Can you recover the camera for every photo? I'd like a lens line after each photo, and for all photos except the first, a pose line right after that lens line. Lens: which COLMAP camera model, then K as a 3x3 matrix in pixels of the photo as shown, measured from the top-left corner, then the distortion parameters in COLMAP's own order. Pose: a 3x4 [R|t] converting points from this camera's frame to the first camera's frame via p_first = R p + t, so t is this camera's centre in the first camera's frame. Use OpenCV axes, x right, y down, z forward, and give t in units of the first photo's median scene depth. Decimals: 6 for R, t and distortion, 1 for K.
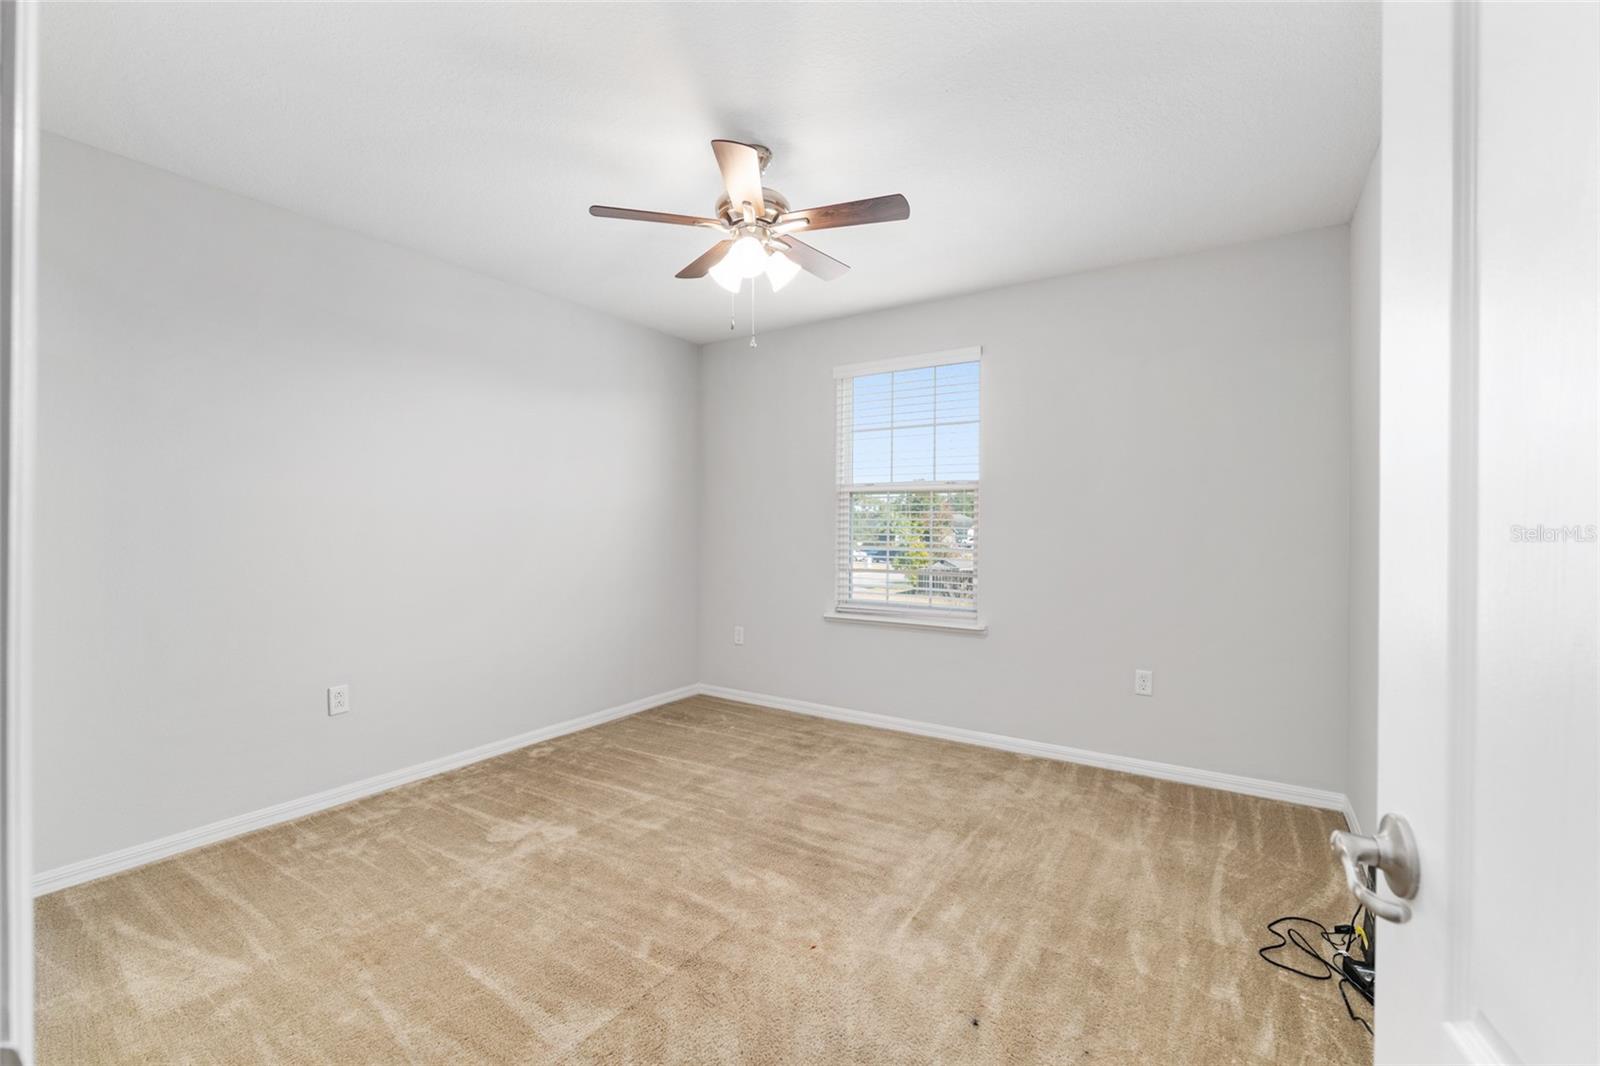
lens RADIAL K [[684.7, 0, 798.3], [0, 684.7, 538.6], [0, 0, 1]] dist [-0.001811, -0.000646]
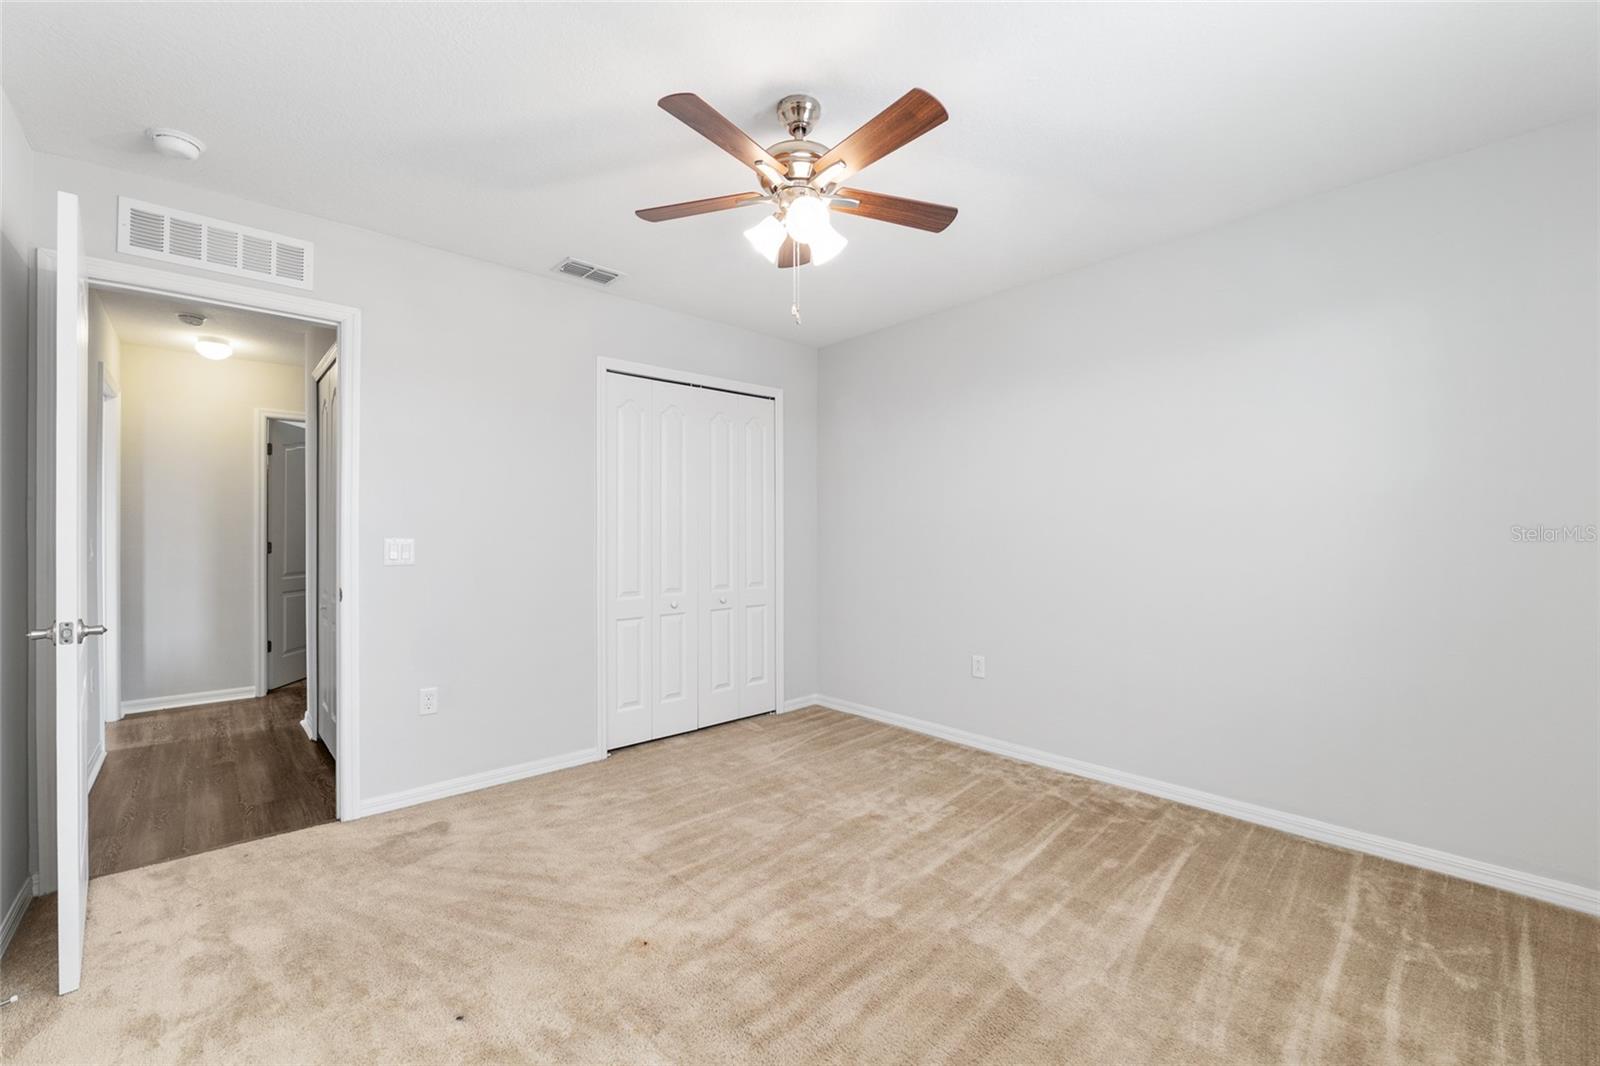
lens RADIAL K [[650.6, 0, 800.0], [0, 650.6, 533.0], [0, 0, 1]] dist [0.000305, 0.000026]
pose [[-0.269565, -0.009889, -0.962931, 0.628305], [-0.008895, 0.999930, -0.007779, -0.007549], [0.962941, 0.006468, -0.269635, 1.027376]]
